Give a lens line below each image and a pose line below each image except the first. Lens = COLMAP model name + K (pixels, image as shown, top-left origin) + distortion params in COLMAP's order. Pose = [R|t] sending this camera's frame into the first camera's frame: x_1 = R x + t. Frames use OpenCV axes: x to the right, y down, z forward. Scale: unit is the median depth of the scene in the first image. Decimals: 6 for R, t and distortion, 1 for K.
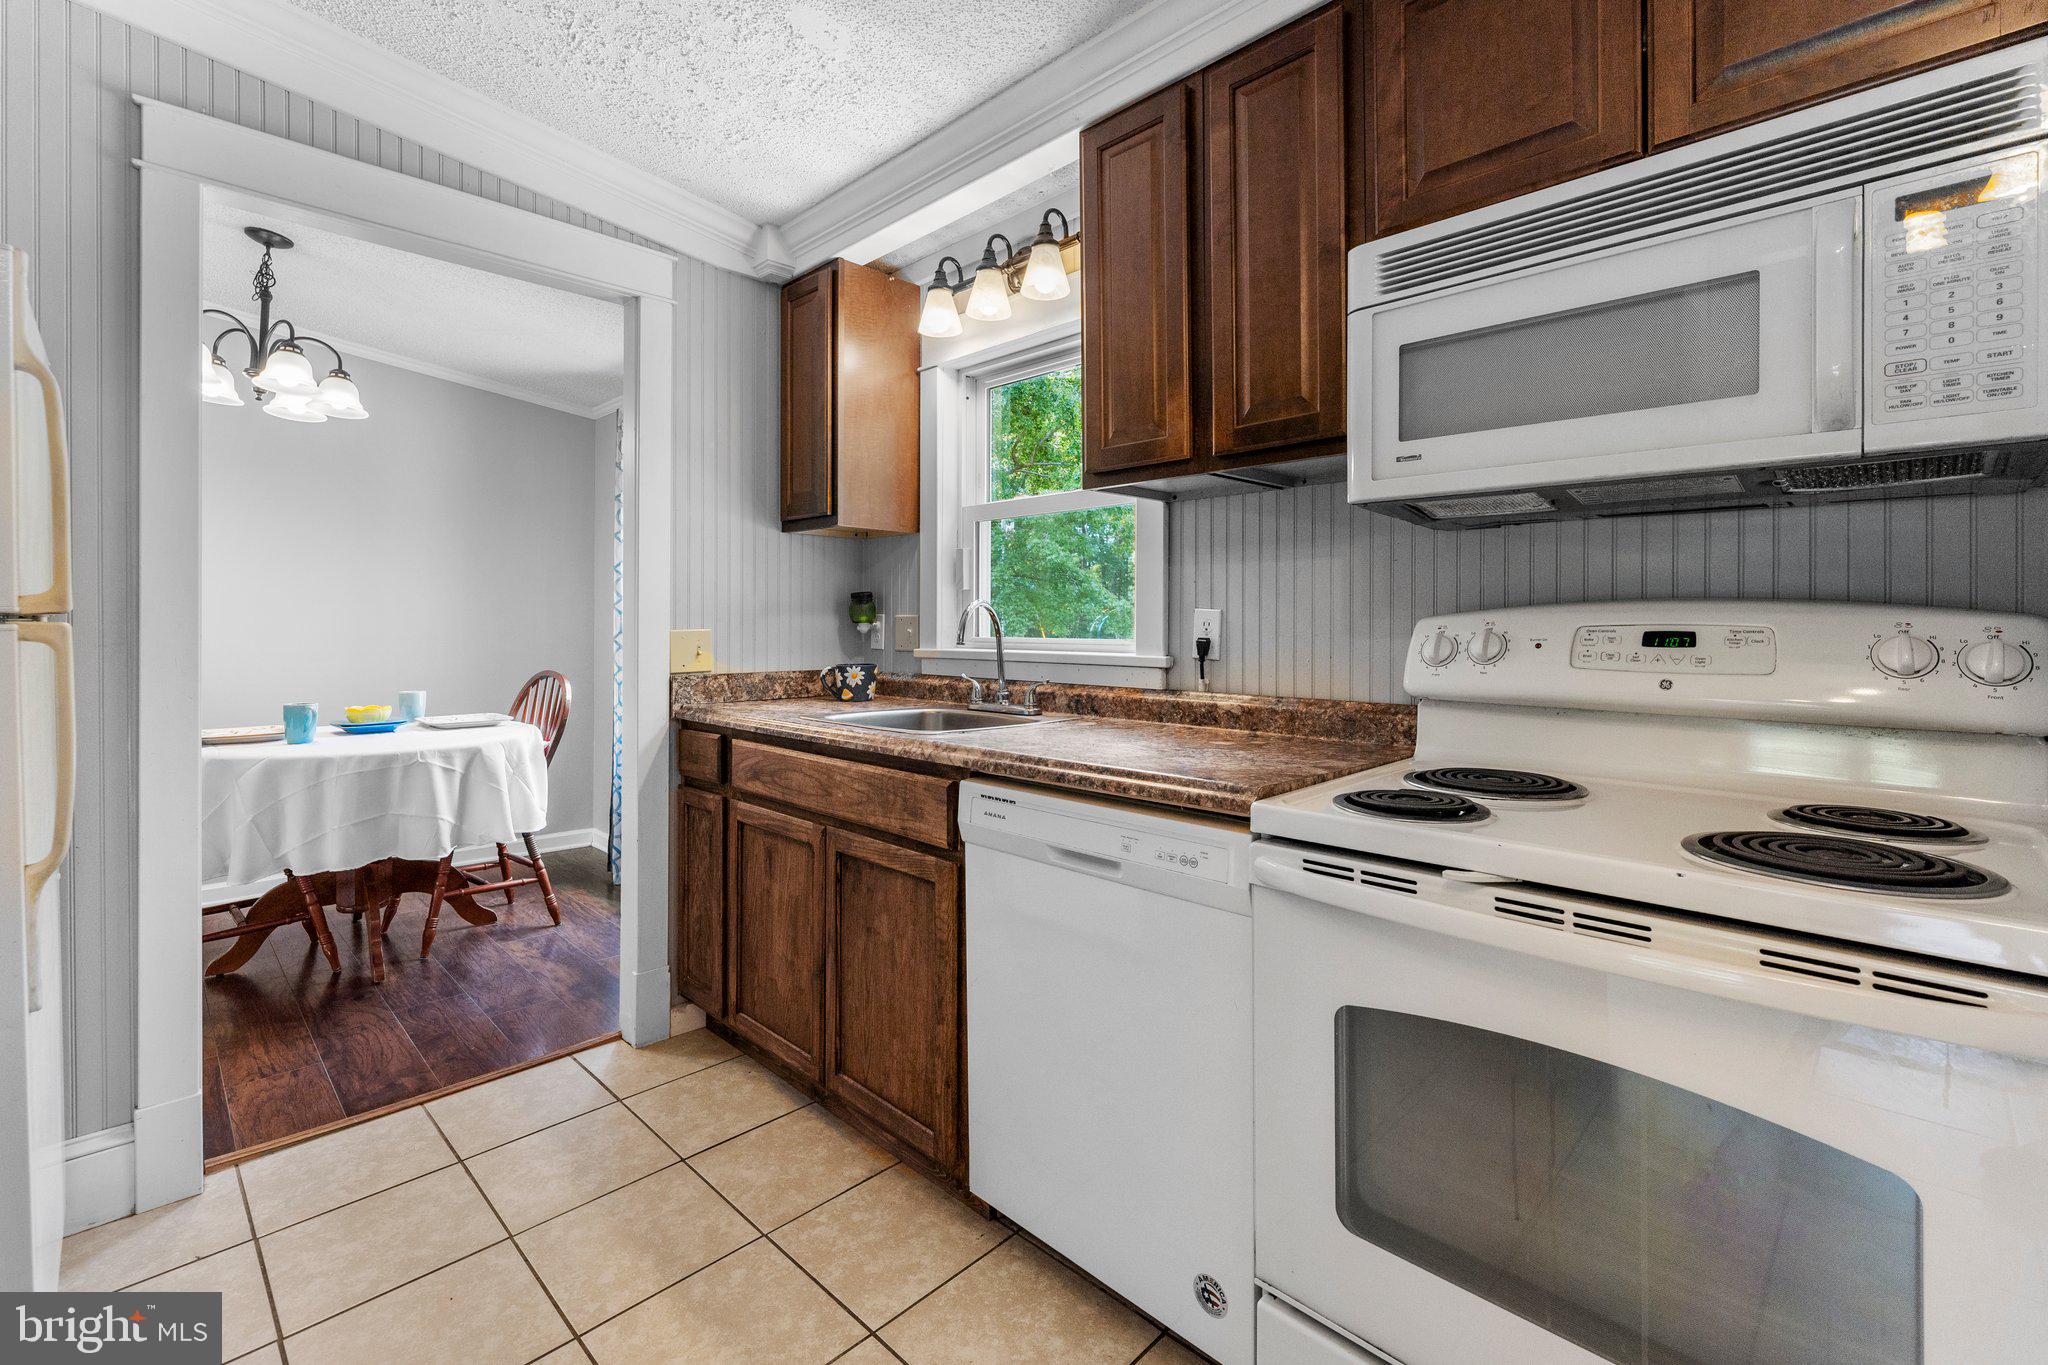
lens RADIAL K [[887.4, 0, 1017.3], [0, 887.4, 628.3], [0, 0, 1]] dist [-0.001017, 0.000005]
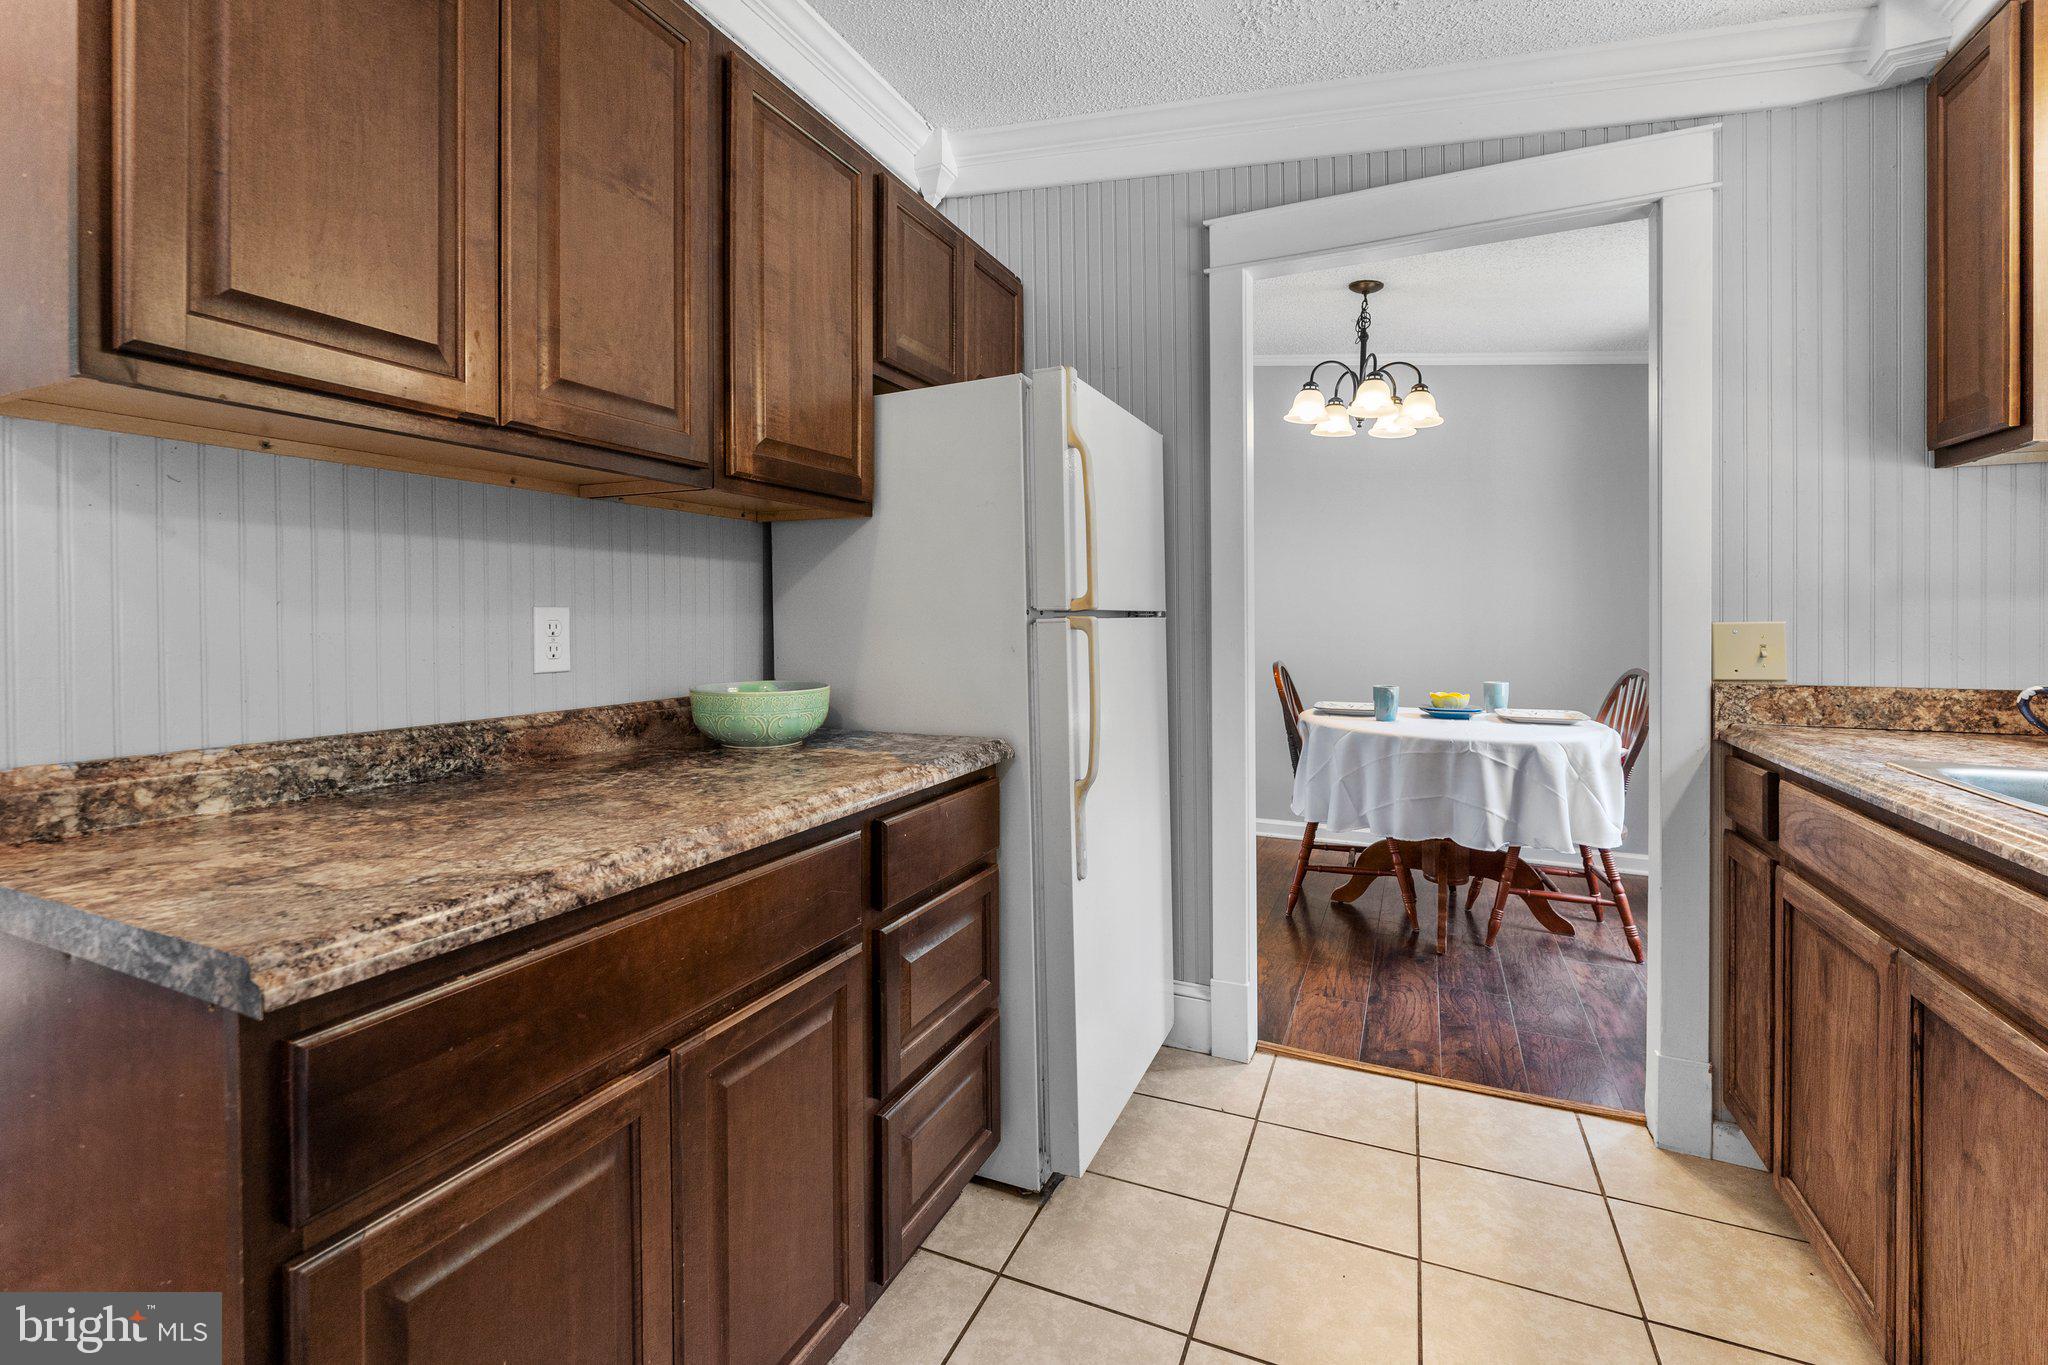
lens RADIAL K [[887.4, 0, 1017.3], [0, 887.4, 628.3], [0, 0, 1]] dist [-0.001017, 0.000005]
pose [[0.341826, 0.008925, -0.939721, 0.113710], [0.000304, 0.999954, 0.009608, -0.000590], [0.939763, -0.003570, 0.341807, 0.182364]]
